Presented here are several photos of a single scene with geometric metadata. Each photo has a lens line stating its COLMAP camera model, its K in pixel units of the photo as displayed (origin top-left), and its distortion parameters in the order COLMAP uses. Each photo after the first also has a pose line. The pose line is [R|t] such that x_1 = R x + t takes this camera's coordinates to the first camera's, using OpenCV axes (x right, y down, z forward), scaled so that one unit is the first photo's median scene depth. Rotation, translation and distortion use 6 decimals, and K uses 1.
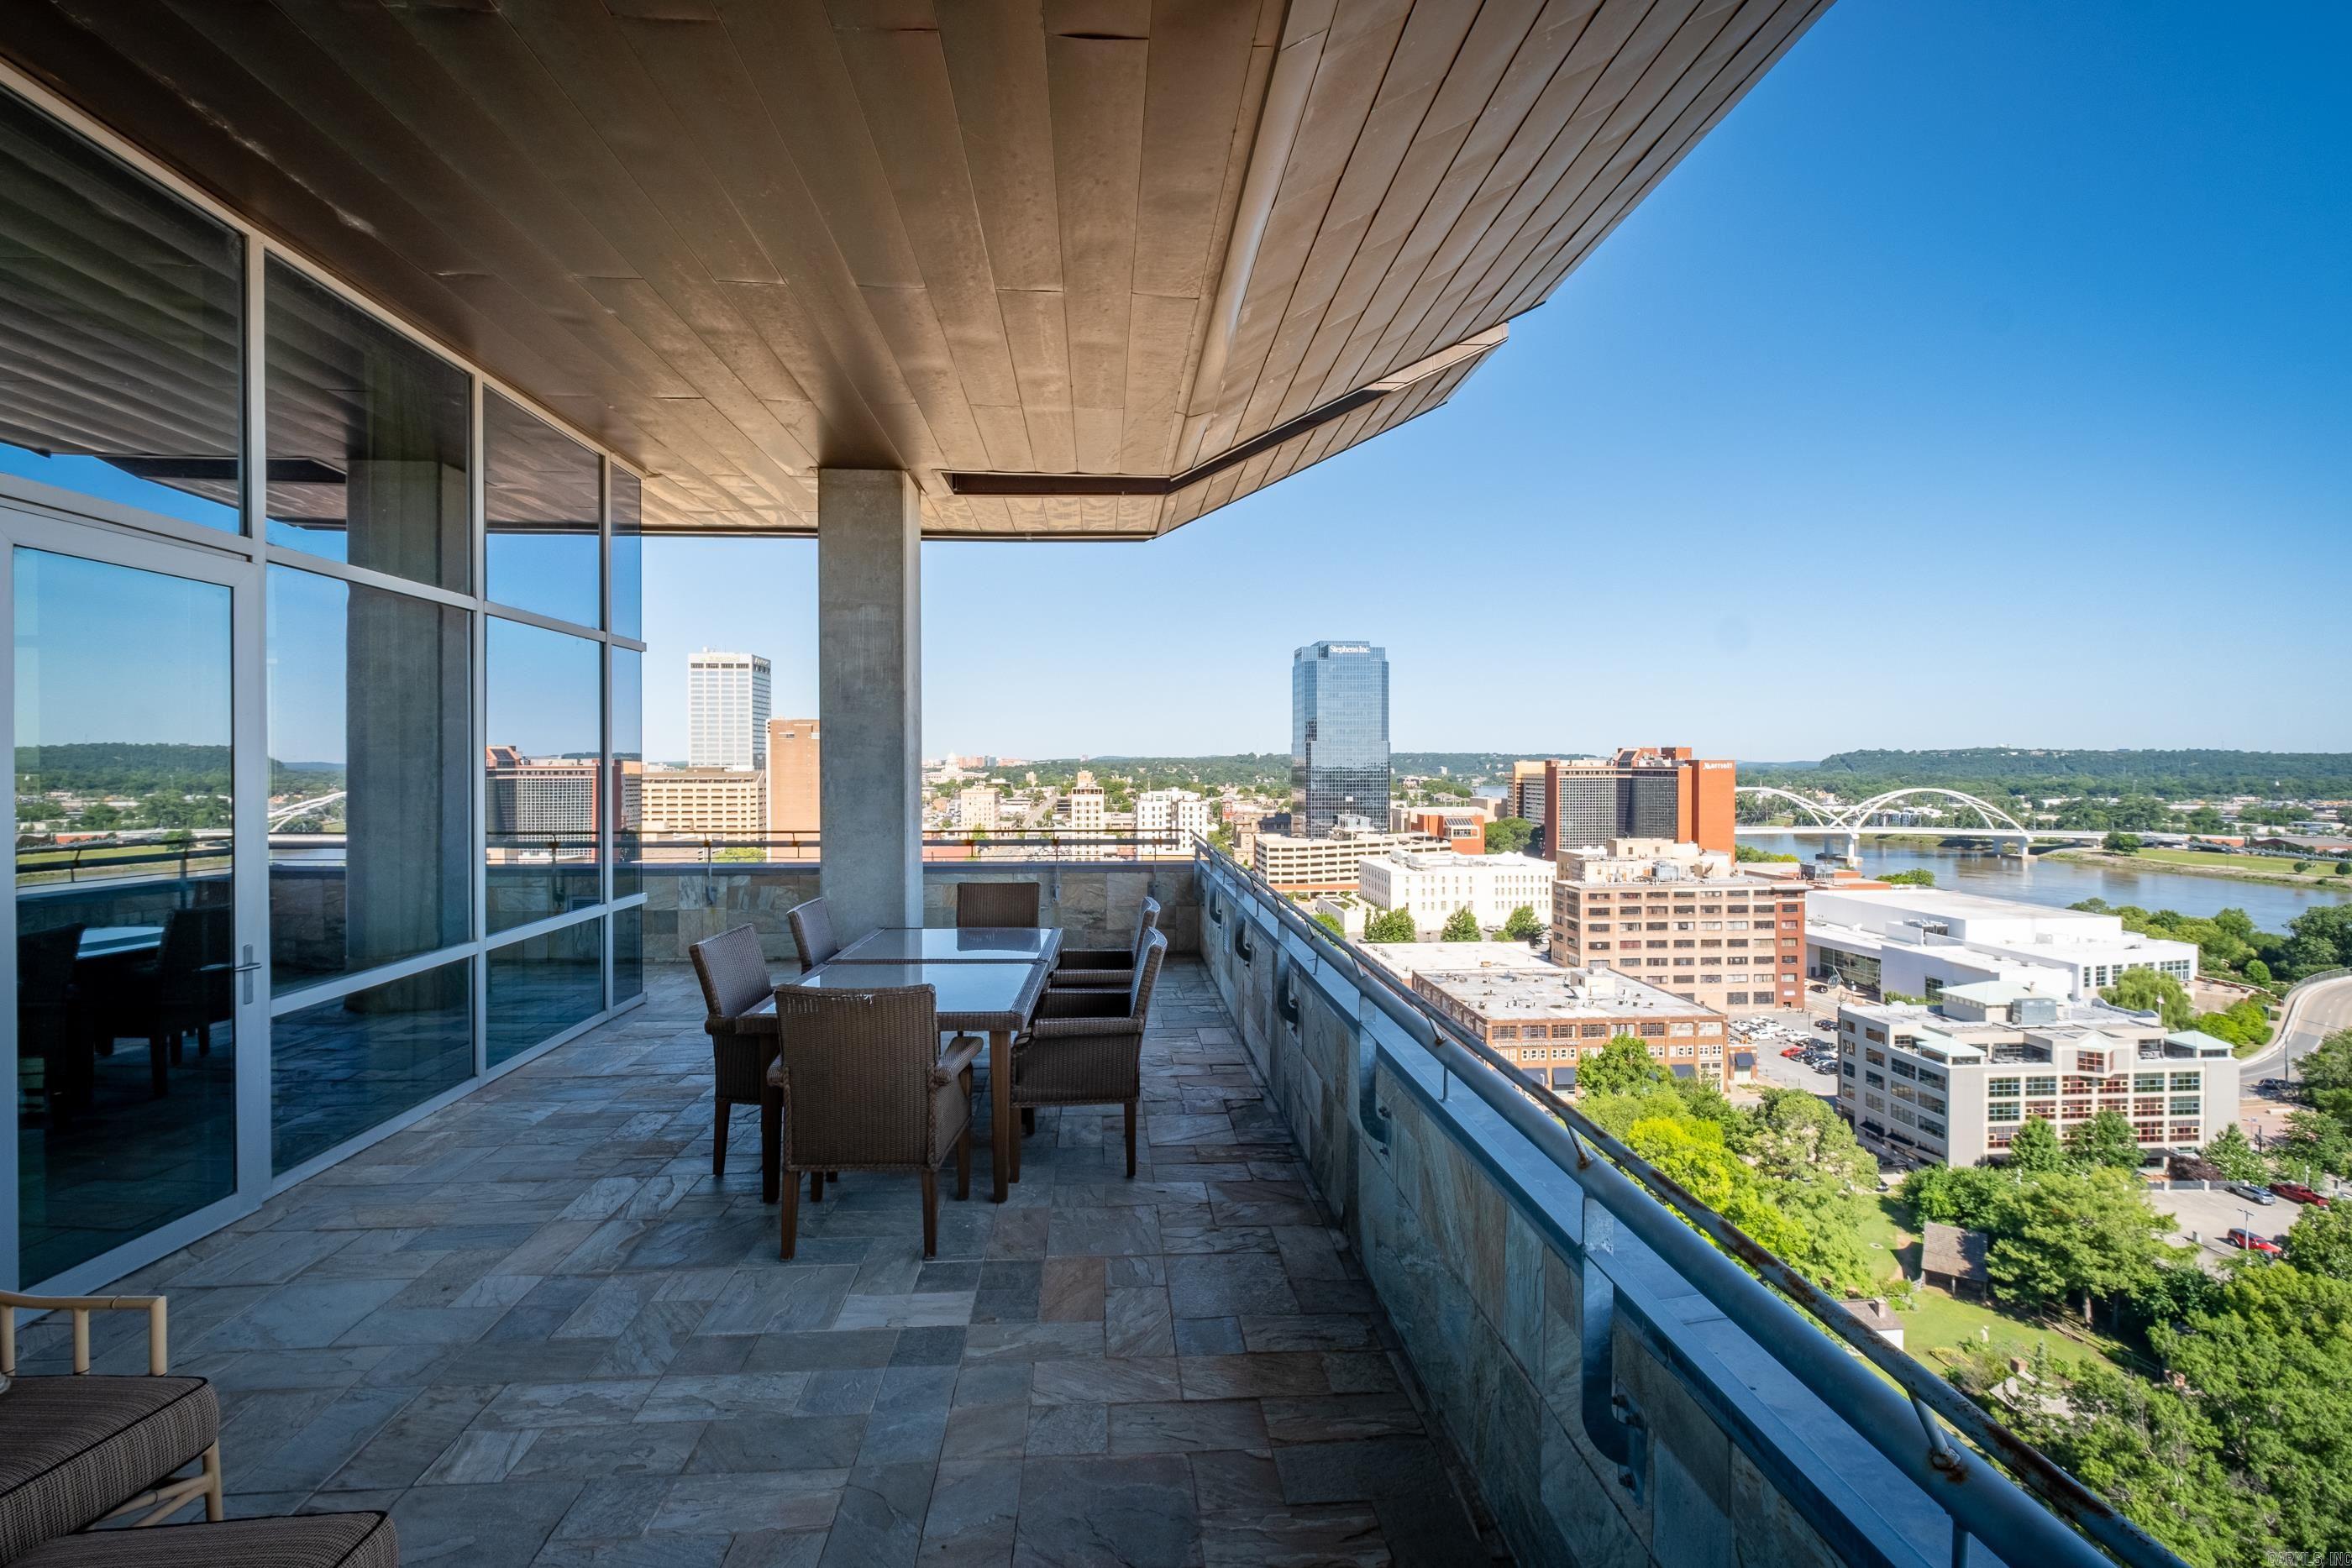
lens RADIAL K [[1052.3, 0, 1165.0], [0, 1052.3, 763.8], [0, 0, 1]] dist [0.000038, -0.000858]
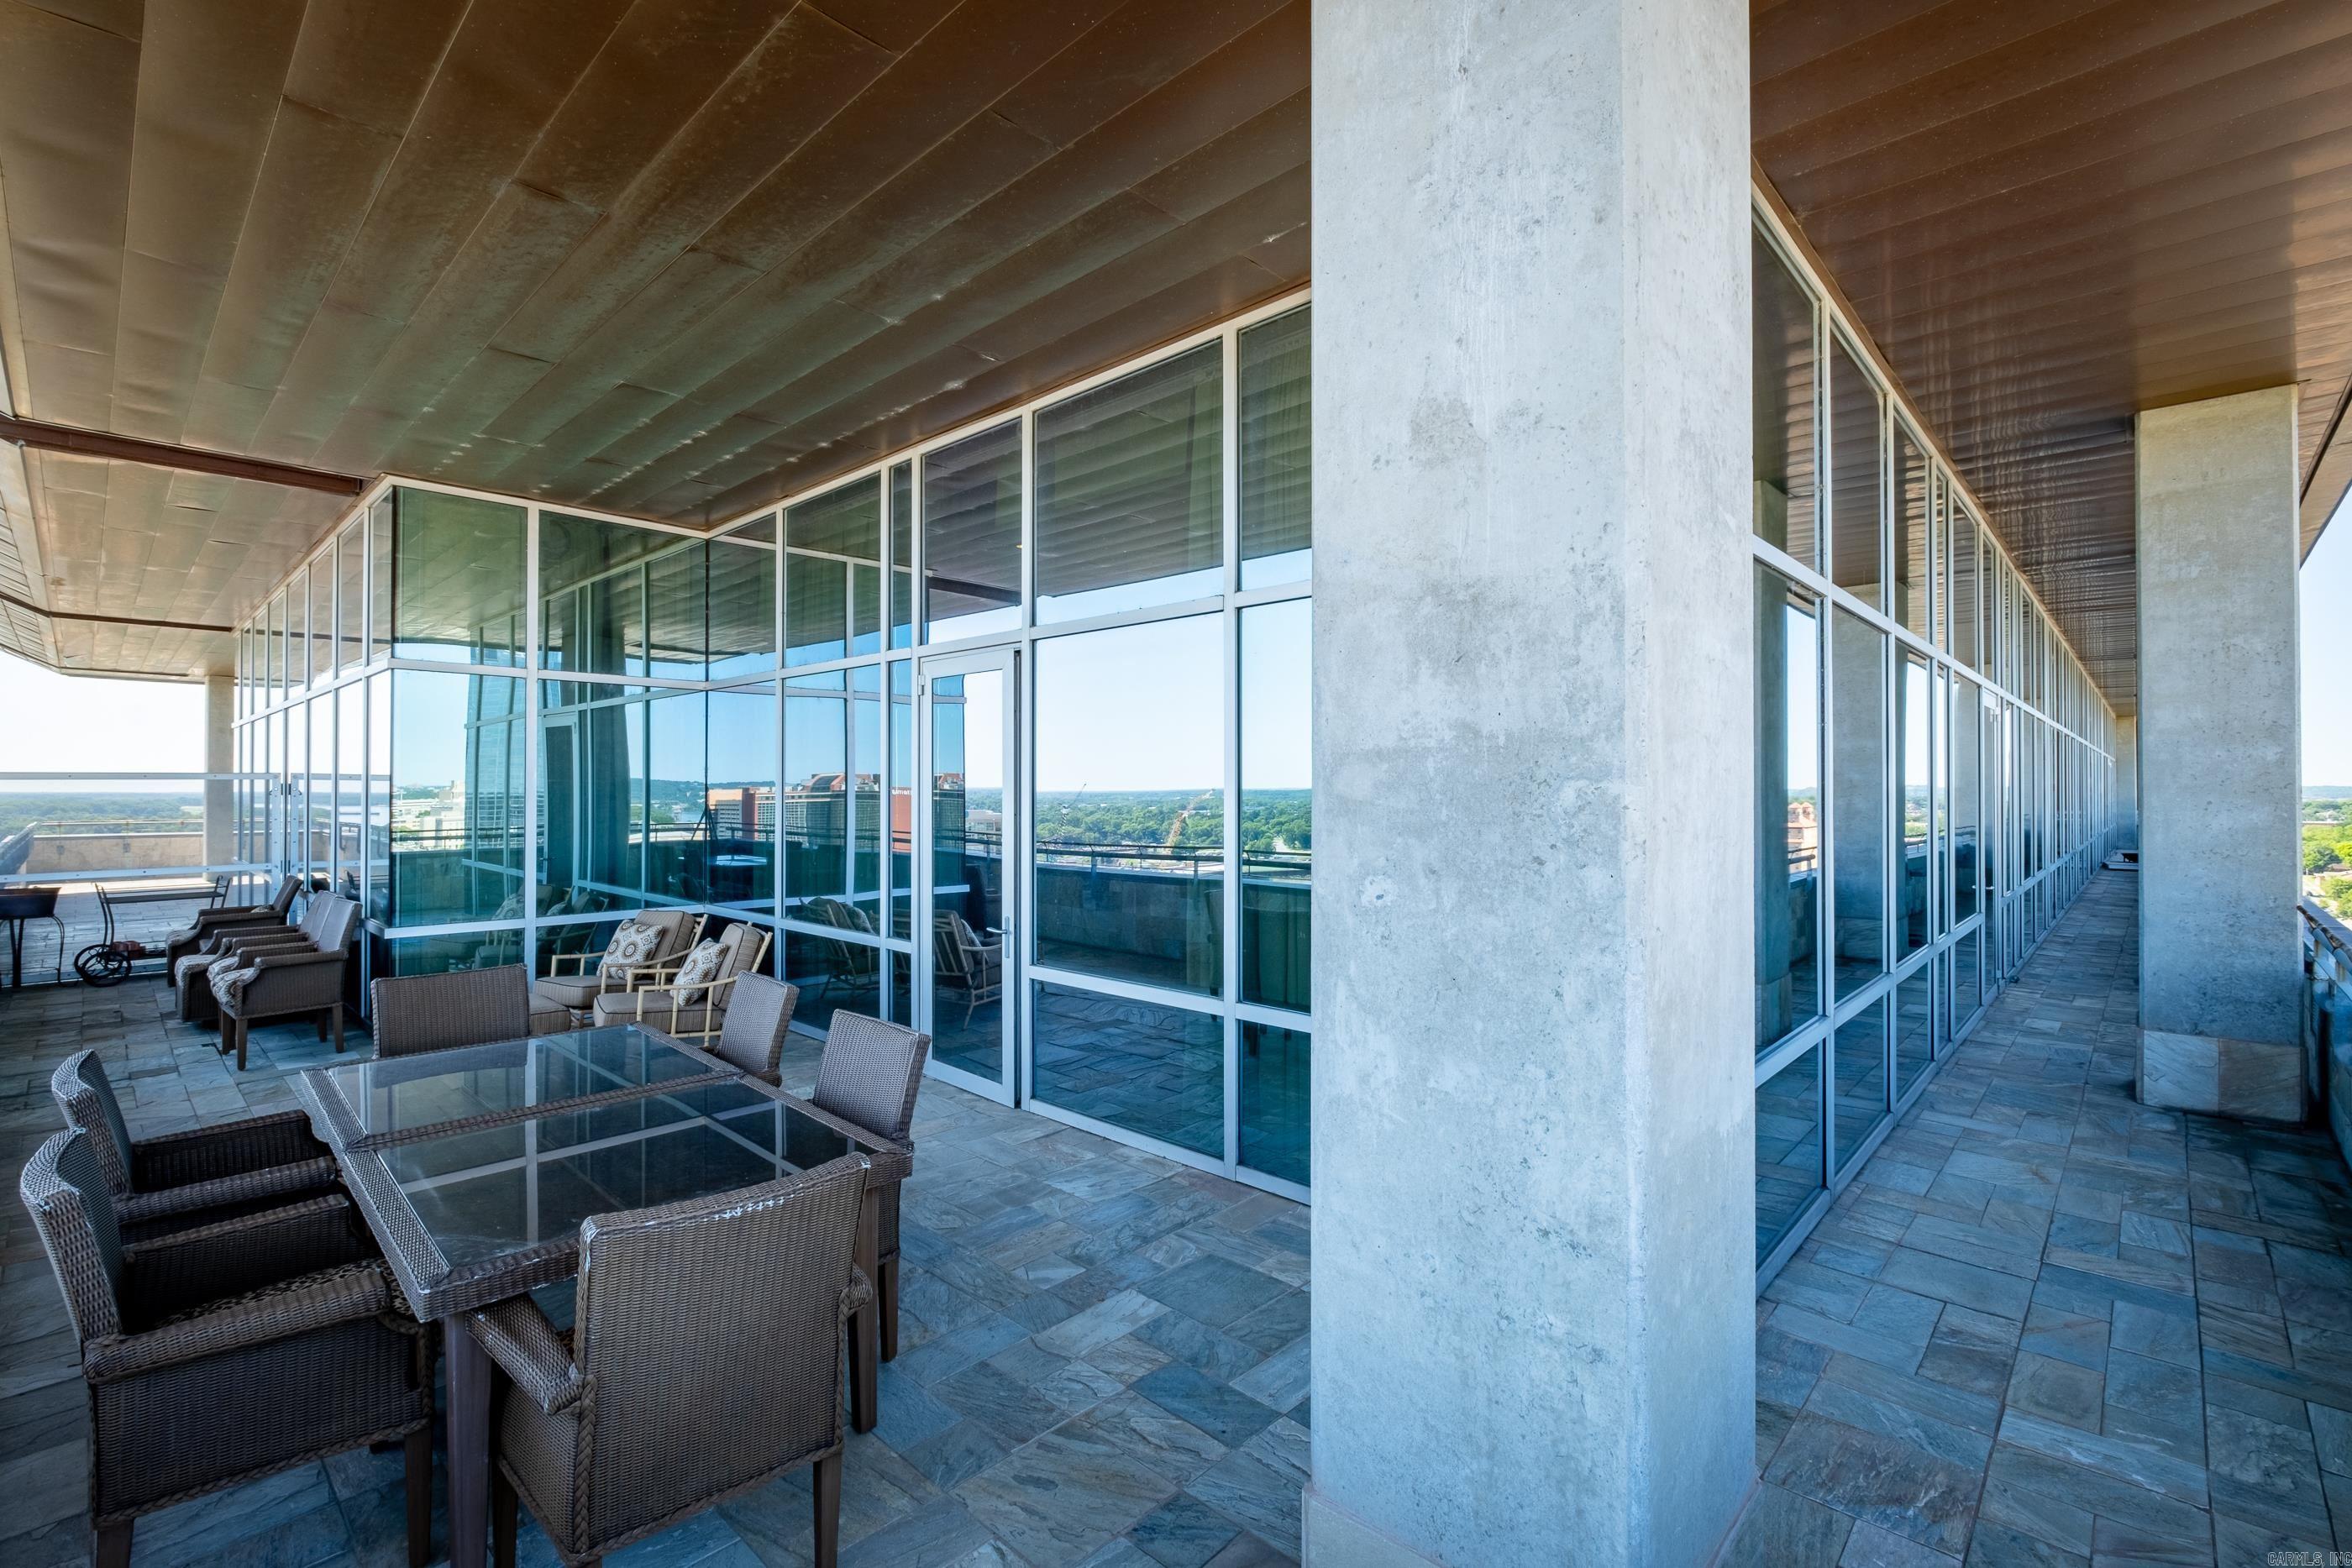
lens RADIAL K [[1052.3, 0, 1168.5], [0, 1052.3, 766.6], [0, 0, 1]] dist [0.000038, -0.000858]
pose [[-0.750421, -0.004811, -0.660943, -0.009978], [0.005499, 0.999893, -0.013522, -0.001119], [0.660937, -0.013782, -0.750315, 0.251385]]
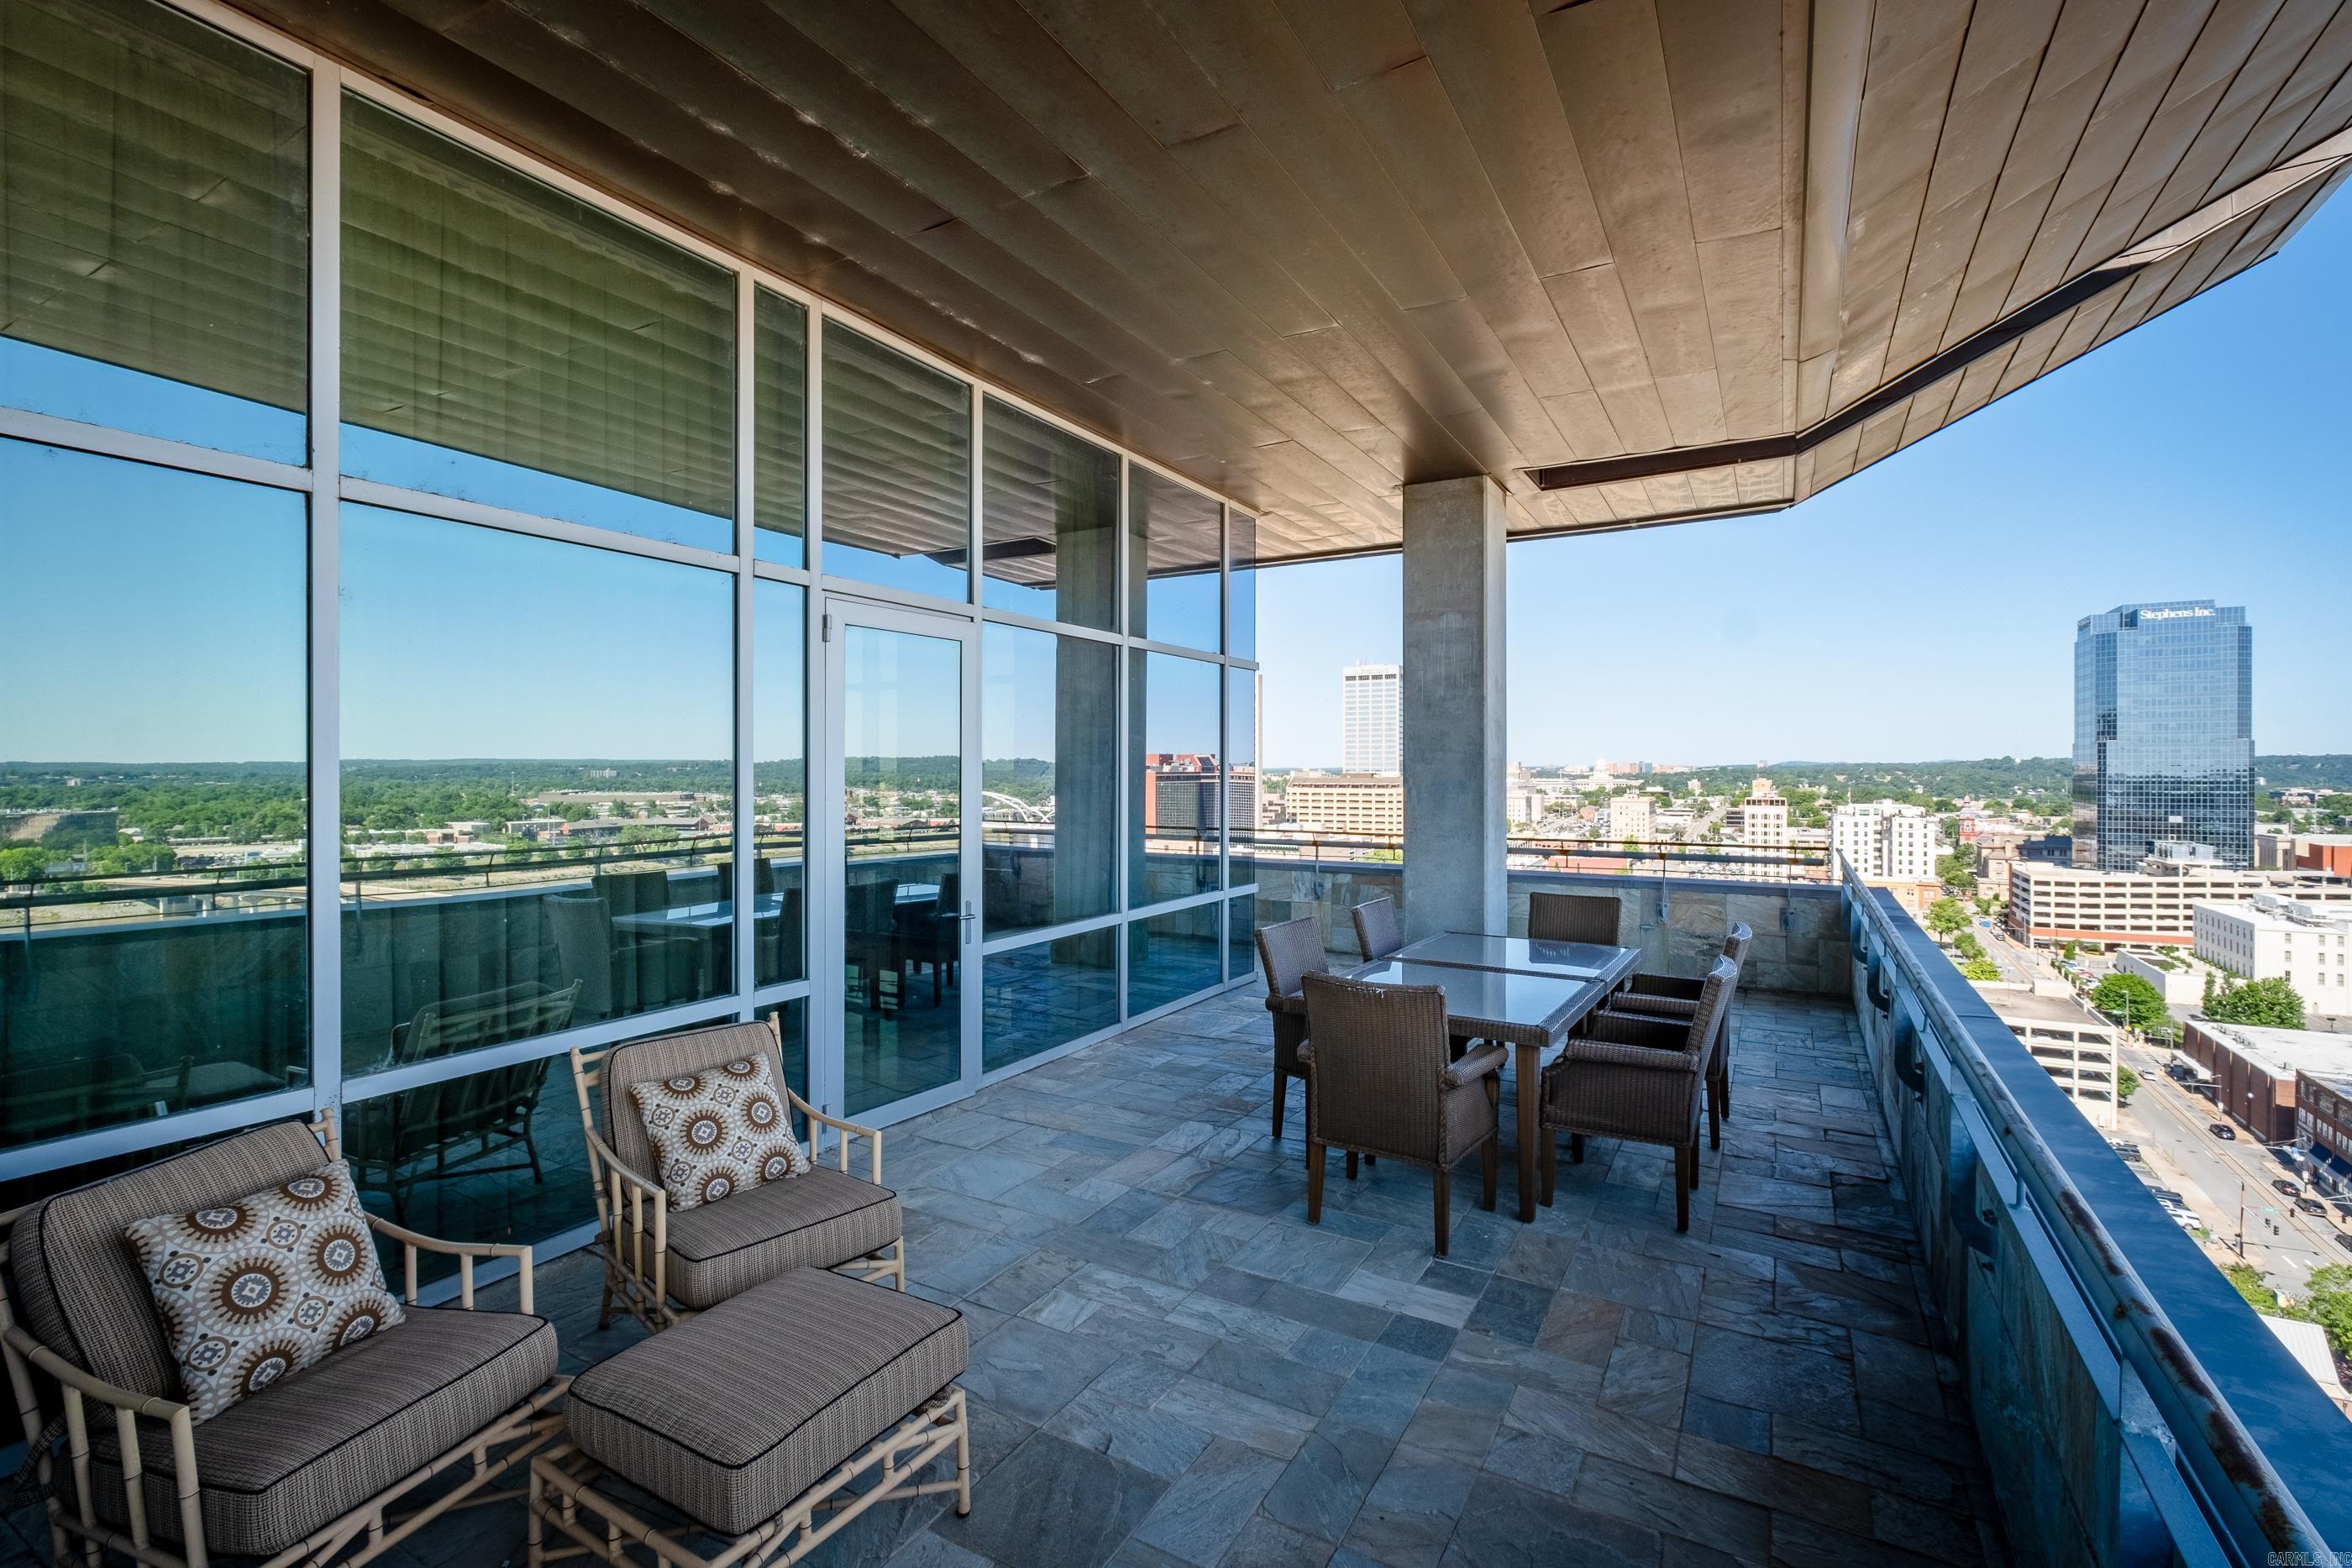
lens RADIAL K [[1052.3, 0, 1153.5], [0, 1052.3, 767.8], [0, 0, 1]] dist [0.000038, -0.000858]
pose [[0.823252, 0.000049, -0.567676, 0.012659], [-0.001288, 0.999998, -0.001781, 0.000034], [0.567675, 0.002198, 0.823250, 0.000552]]
